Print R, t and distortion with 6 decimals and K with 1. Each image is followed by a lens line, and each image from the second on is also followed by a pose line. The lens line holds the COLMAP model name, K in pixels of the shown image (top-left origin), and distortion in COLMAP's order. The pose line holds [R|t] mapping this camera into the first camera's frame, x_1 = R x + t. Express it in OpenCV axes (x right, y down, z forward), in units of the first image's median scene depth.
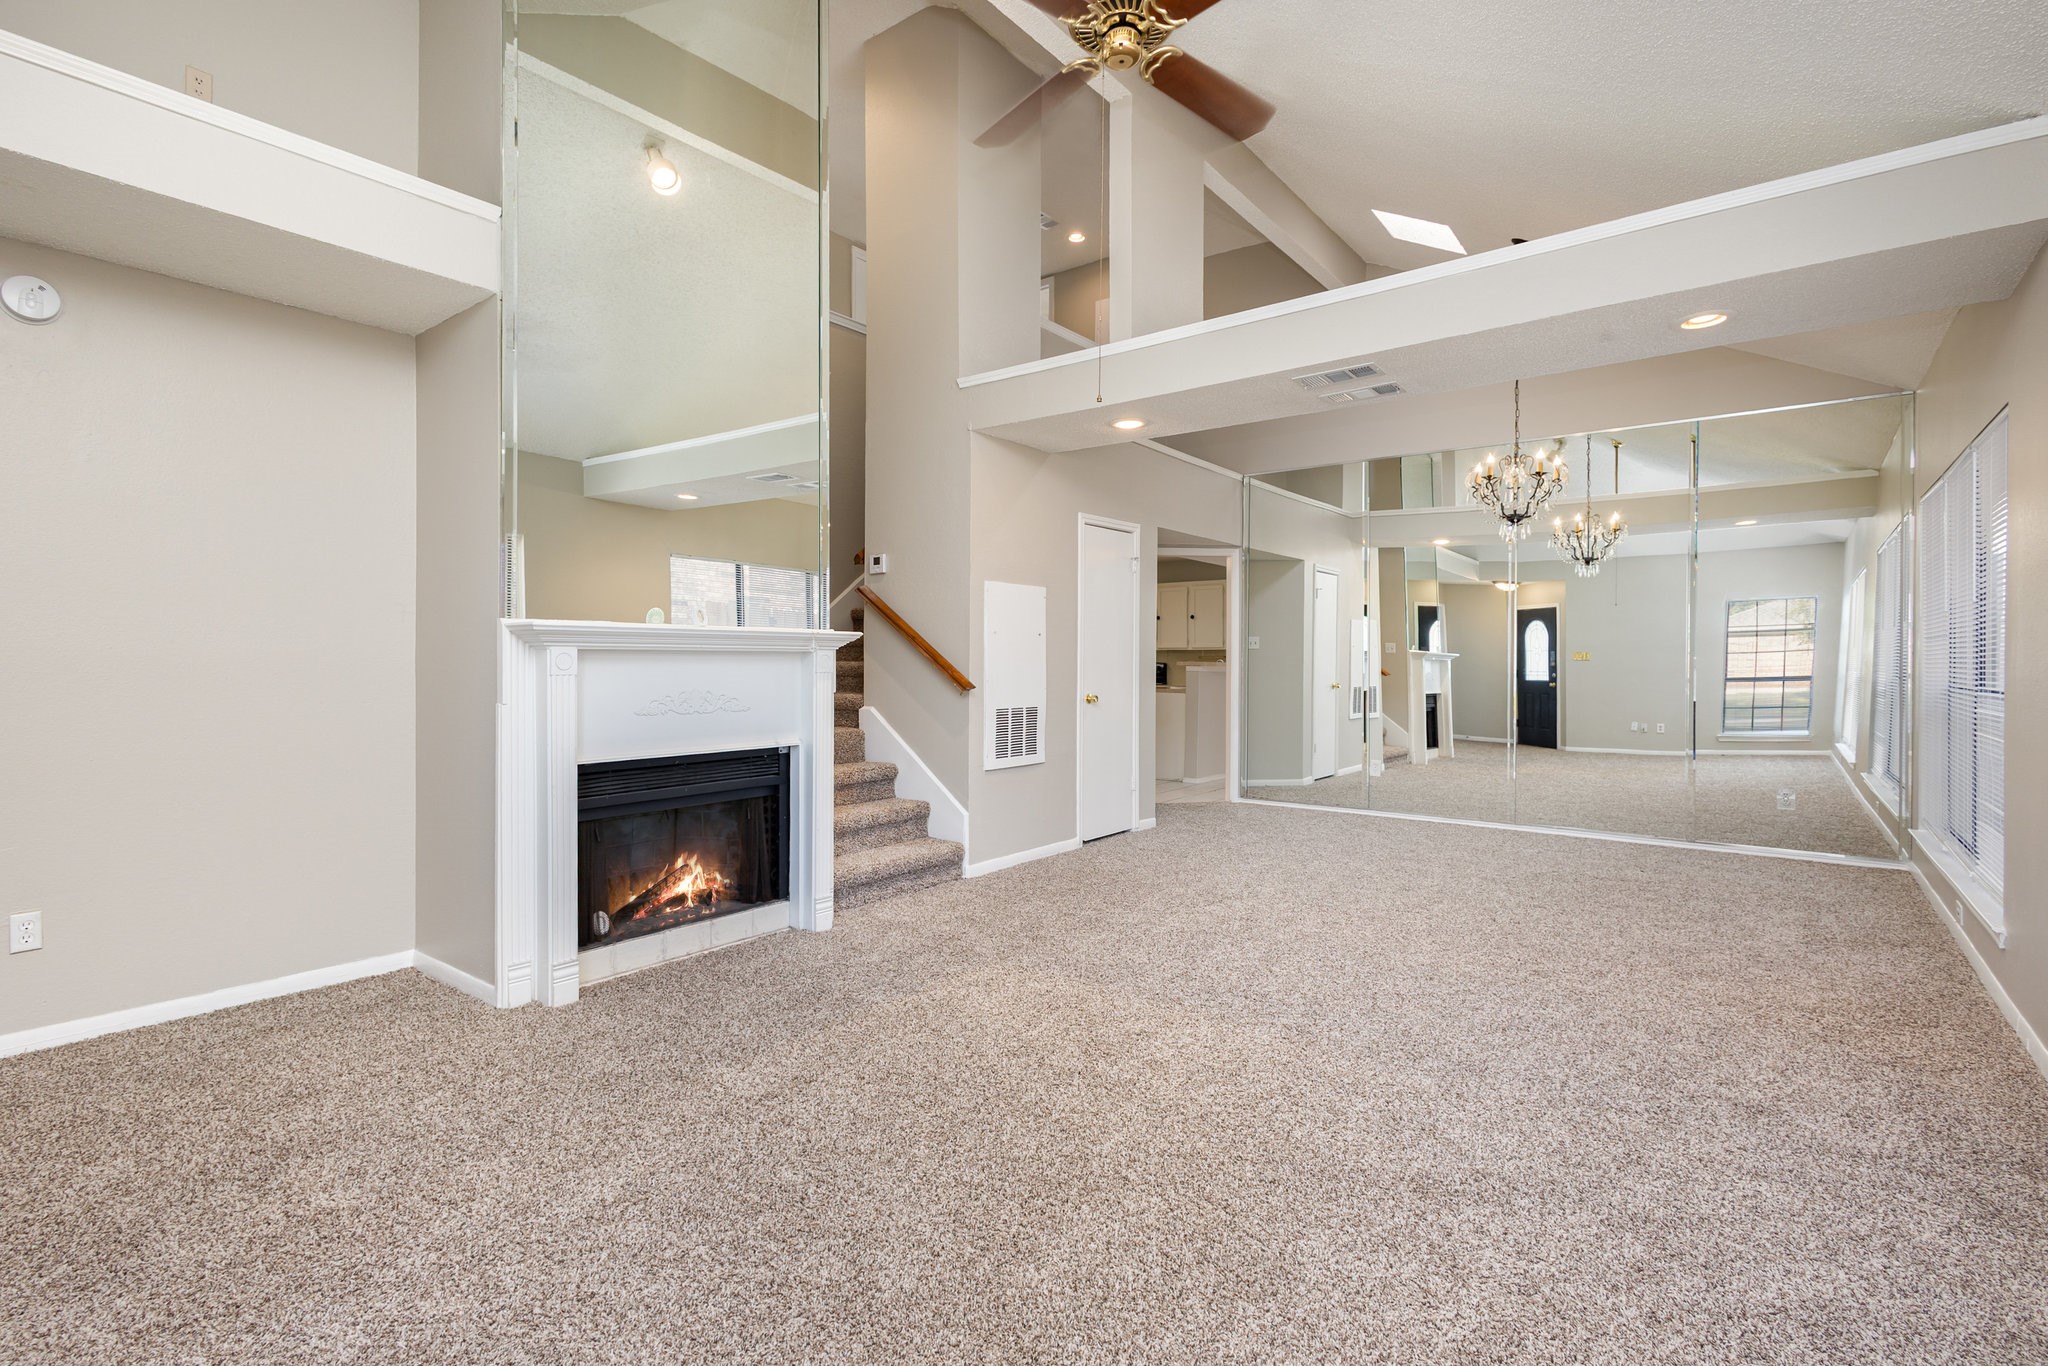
lens RADIAL K [[974.8, 0, 1025.2], [0, 974.8, 654.9], [0, 0, 1]] dist [-0.000590, -0.000071]
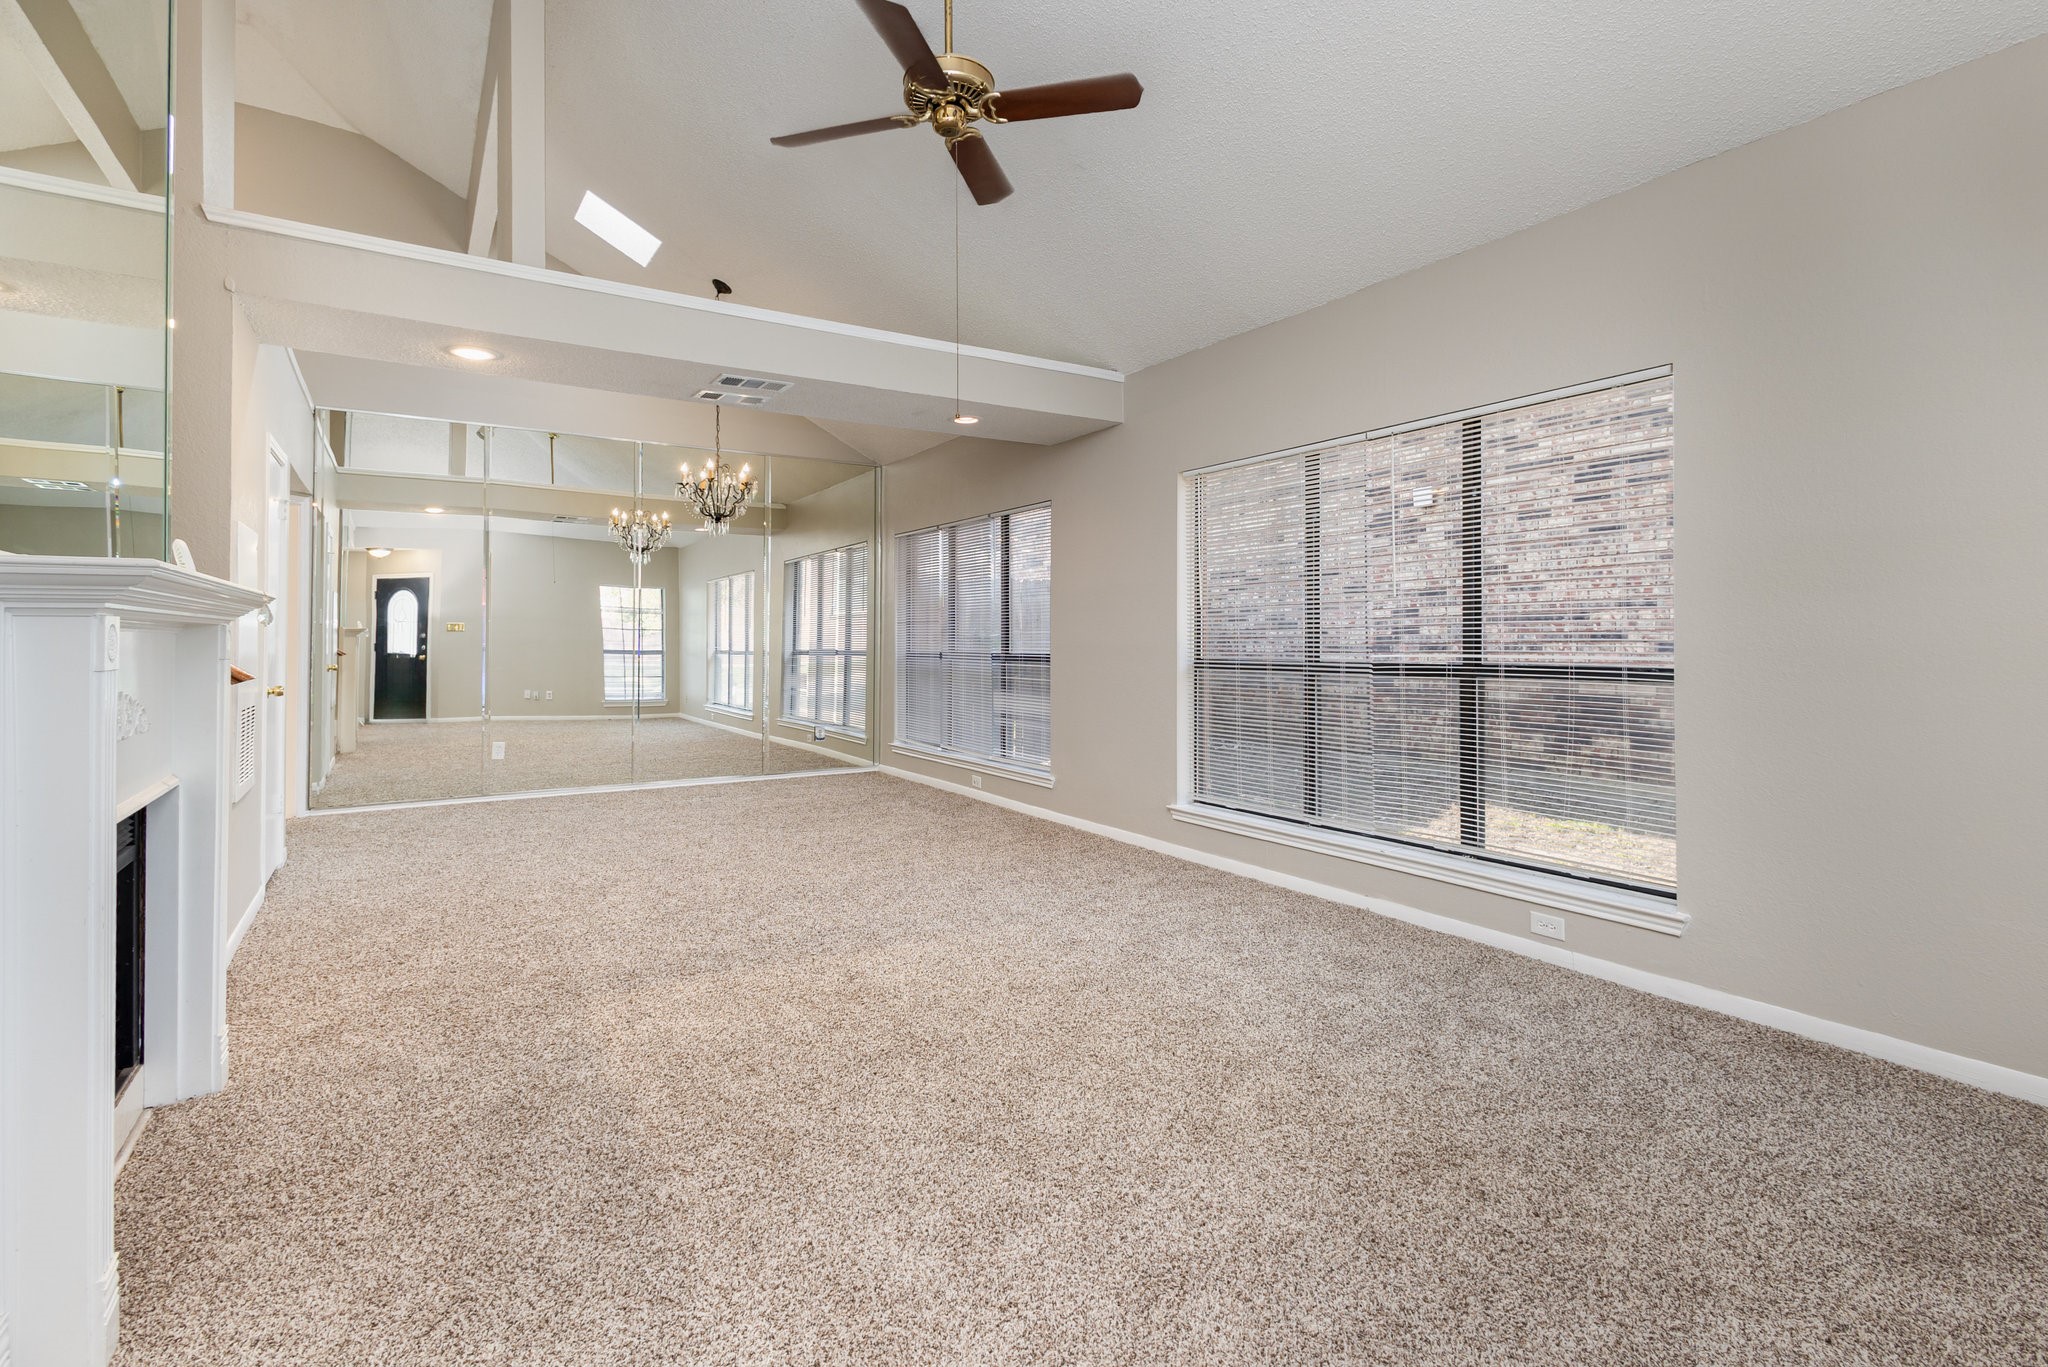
lens RADIAL K [[974.8, 0, 1025.2], [0, 974.8, 655.4], [0, 0, 1]] dist [-0.000590, -0.000071]
pose [[0.339347, -0.018035, 0.940489, -0.439610], [-0.013356, 0.999623, 0.023988, -0.006972], [-0.940567, -0.020702, 0.338978, 0.229327]]
